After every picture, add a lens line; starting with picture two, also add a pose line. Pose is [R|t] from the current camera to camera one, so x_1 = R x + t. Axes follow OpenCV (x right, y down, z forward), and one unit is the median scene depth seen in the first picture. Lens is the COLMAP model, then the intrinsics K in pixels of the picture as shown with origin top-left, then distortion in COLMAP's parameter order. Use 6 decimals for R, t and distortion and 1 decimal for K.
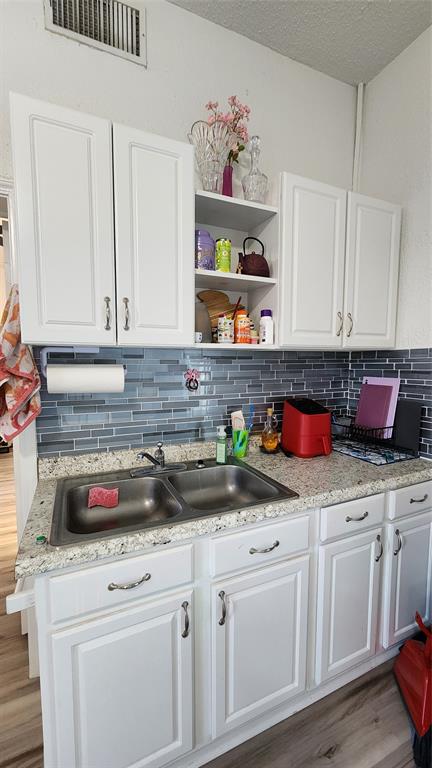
lens RADIAL K [[317.9, 0, 218.1], [0, 317.9, 387.7], [0, 0, 1]] dist [0.002543, -0.001699]
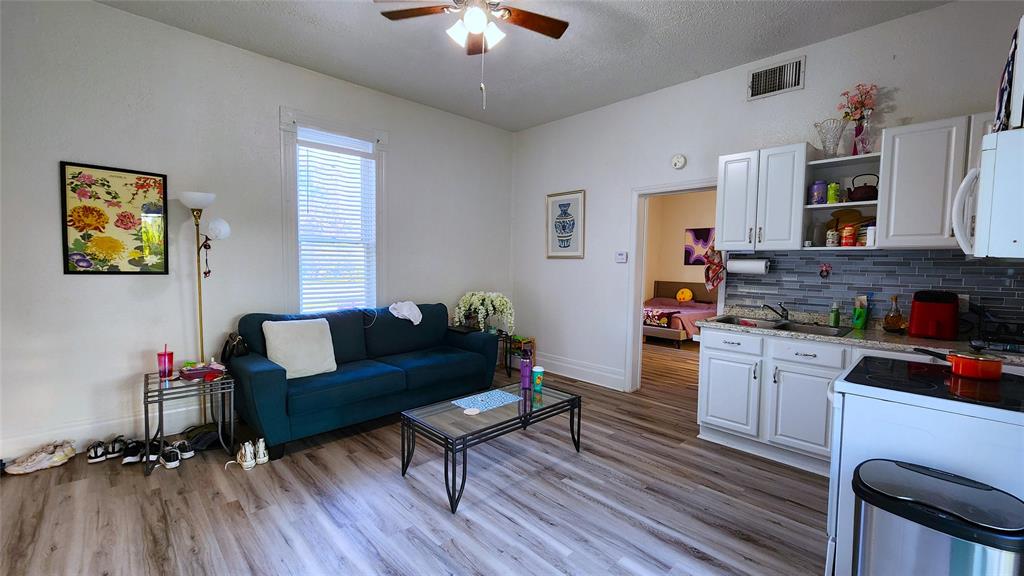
lens RADIAL K [[423.9, 0, 510.3], [0, 423.9, 291.4], [0, 0, 1]] dist [0.002543, -0.001699]
pose [[0.331683, 0.070920, -0.940721, 1.634986], [-0.093724, 0.994714, 0.041945, 0.157081], [0.938724, 0.074256, 0.336577, -1.309108]]
